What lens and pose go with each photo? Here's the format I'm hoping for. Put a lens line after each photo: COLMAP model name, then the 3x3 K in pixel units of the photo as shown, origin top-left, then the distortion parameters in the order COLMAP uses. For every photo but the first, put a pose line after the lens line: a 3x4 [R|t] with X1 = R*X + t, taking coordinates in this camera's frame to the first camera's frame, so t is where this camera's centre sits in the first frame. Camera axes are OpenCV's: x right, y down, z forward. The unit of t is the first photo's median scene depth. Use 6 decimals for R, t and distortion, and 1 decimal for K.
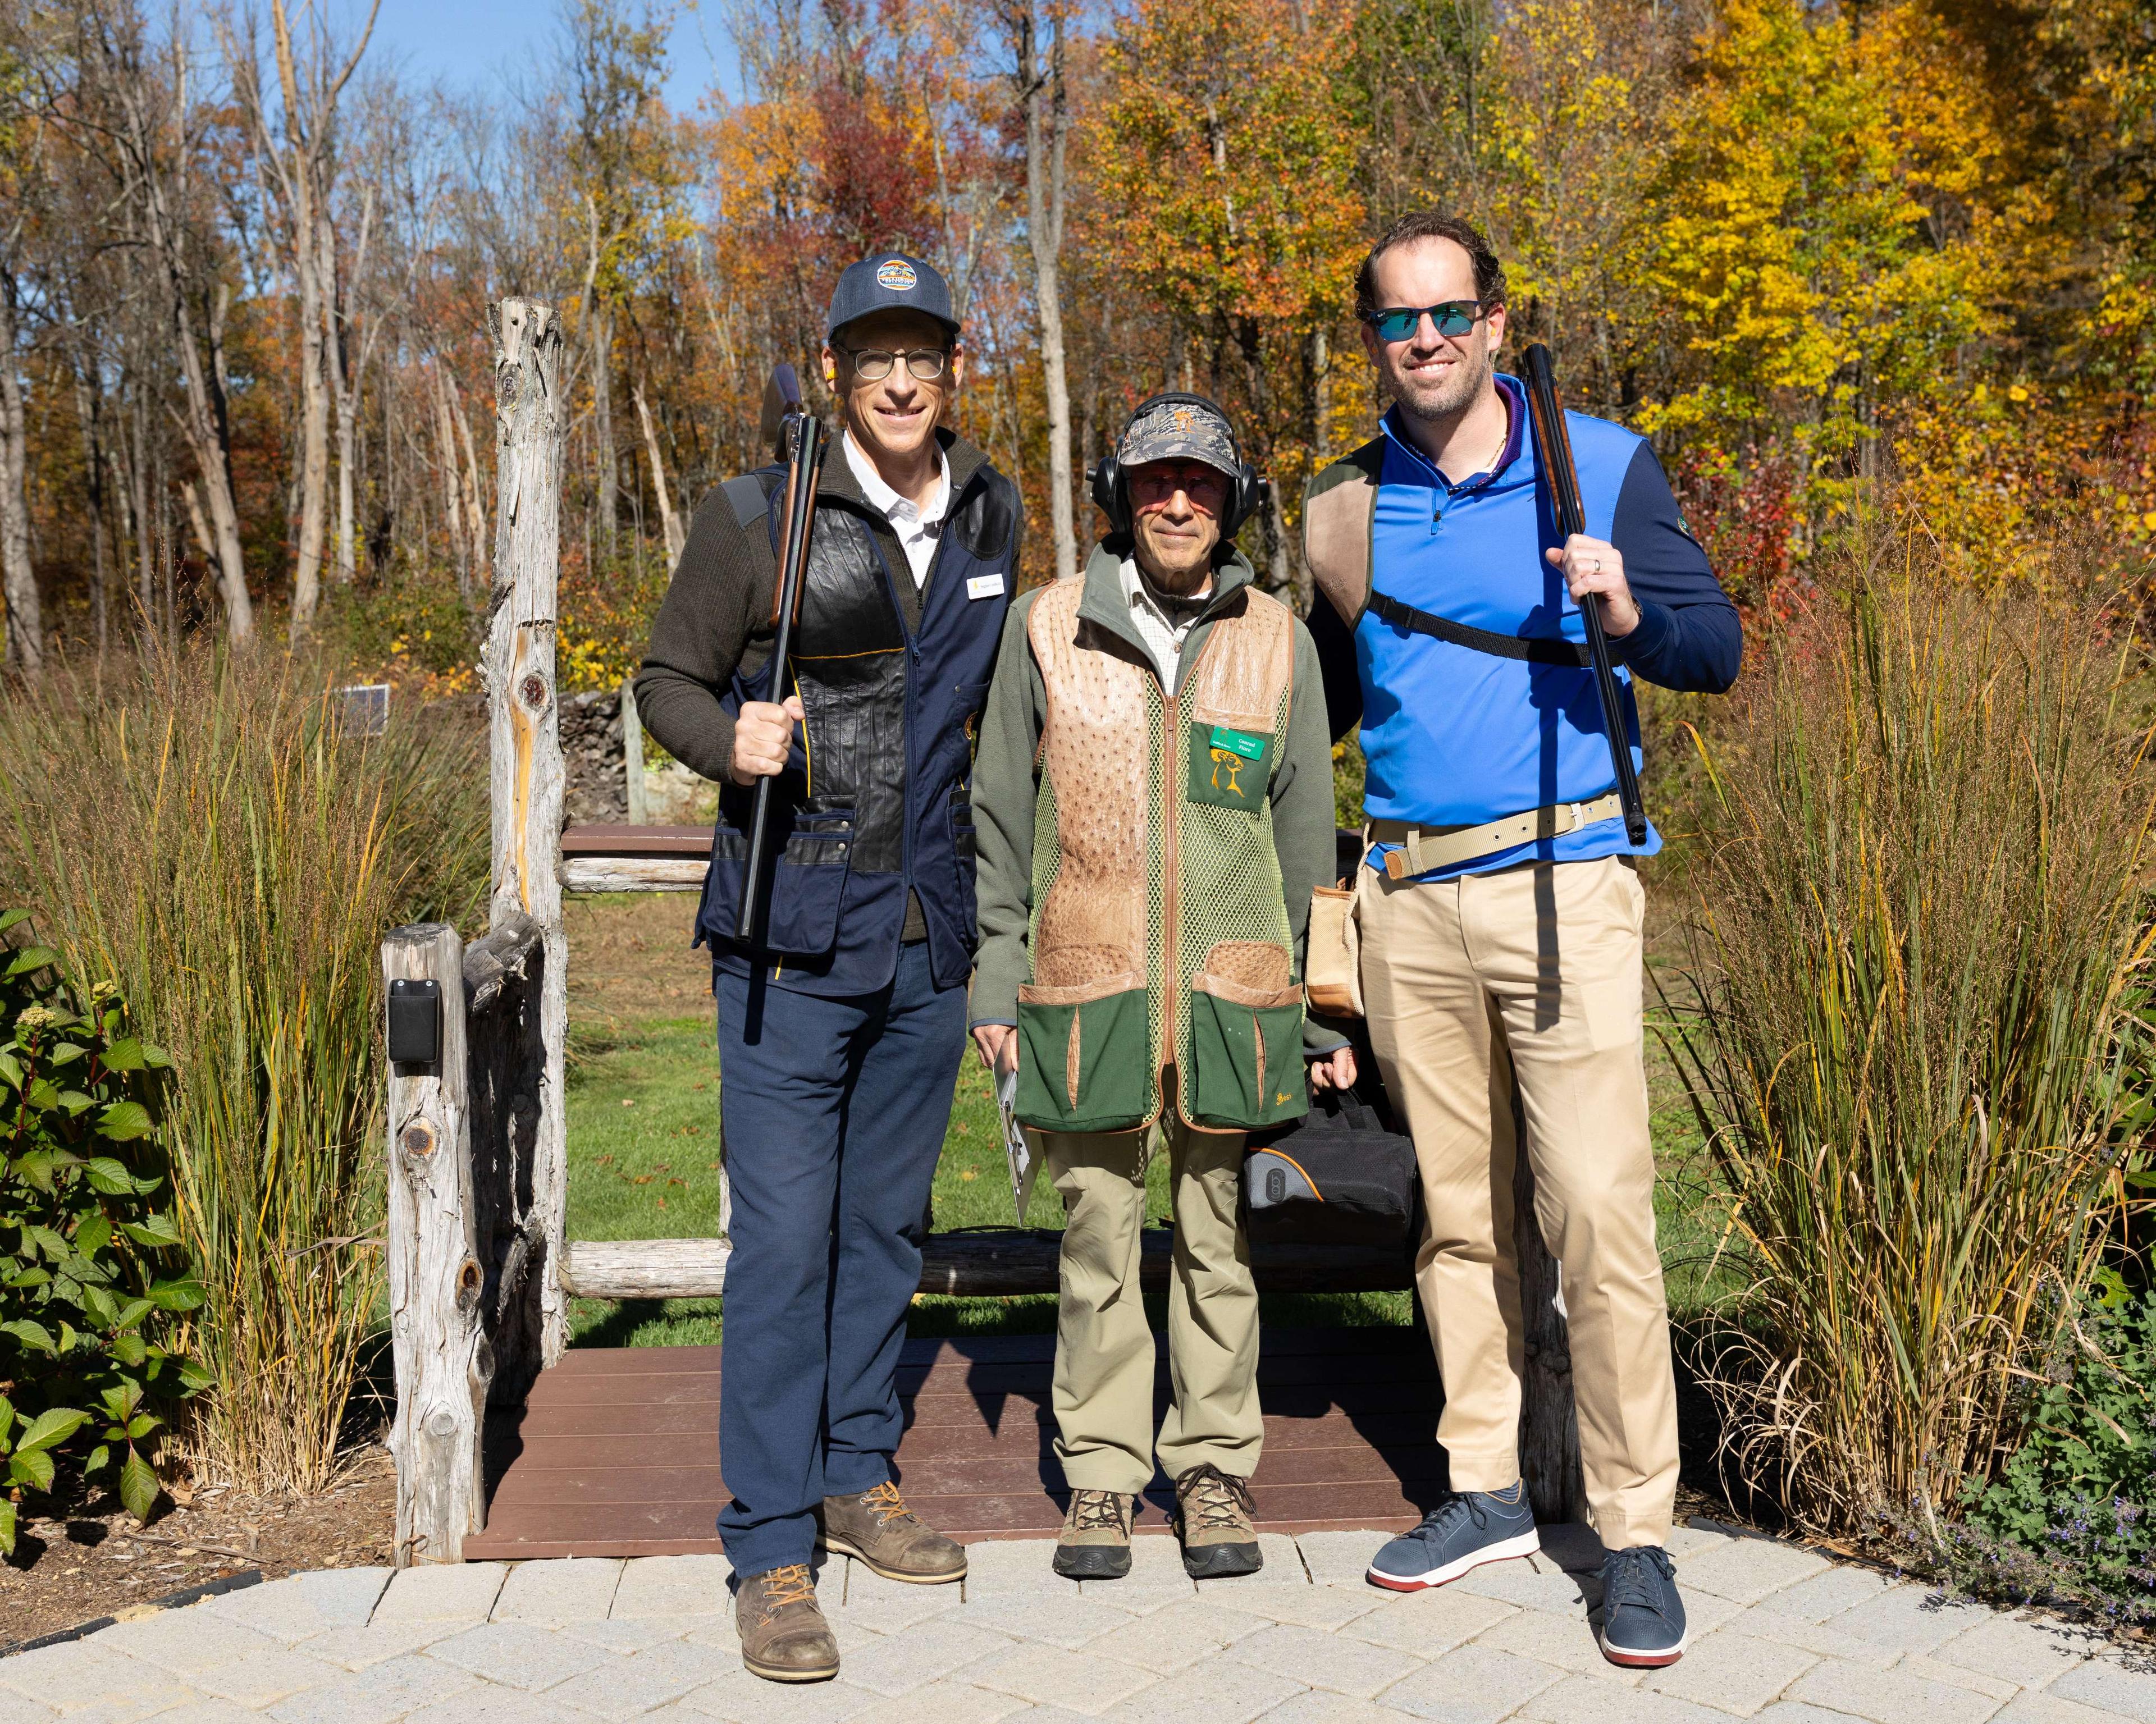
lens RADIAL K [[2992.2, 0, 1072.2], [0, 2992.2, 1034.4], [0, 0, 1]] dist [0.022710, -0.052904]
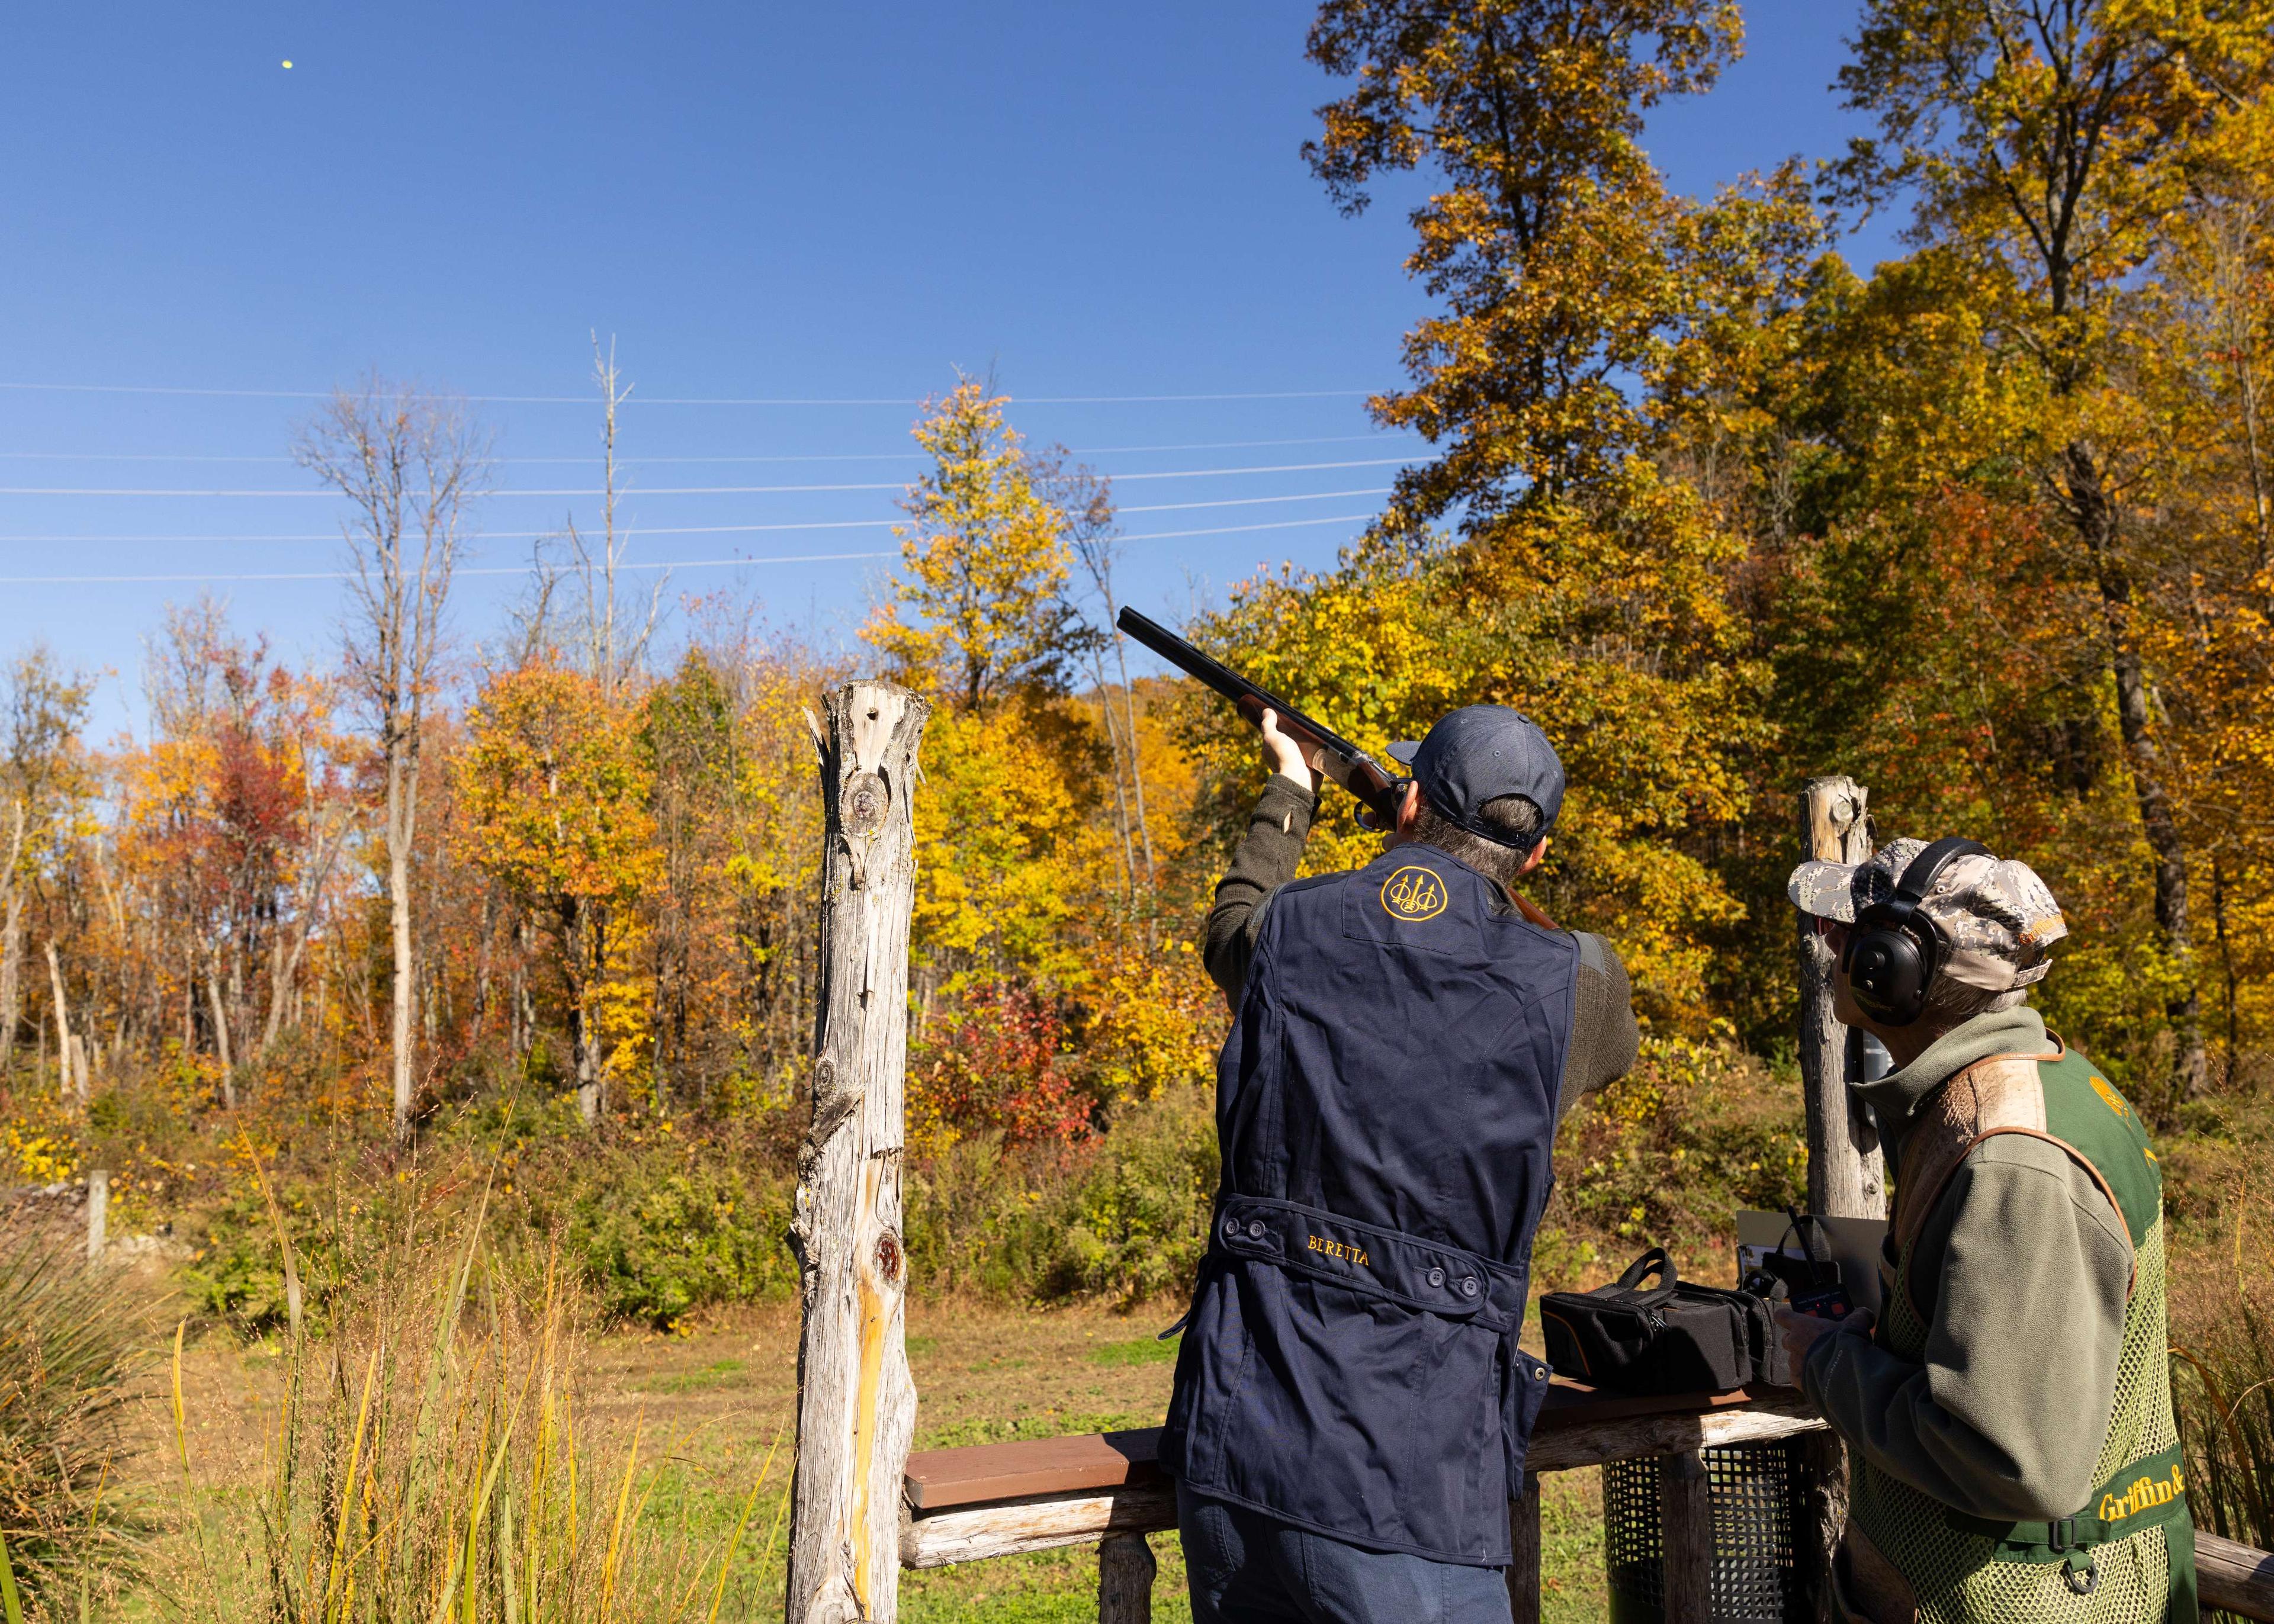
lens RADIAL K [[1863.6, 0, 1137.0], [0, 1863.6, 812.0], [0, 0, 1]] dist [-0.010426, -0.010983]
pose [[0.913050, 0.040951, 0.405787, -0.057032], [0.077474, 0.959416, -0.271143, -0.017879], [-0.400422, 0.279005, 0.872822, 0.114037]]
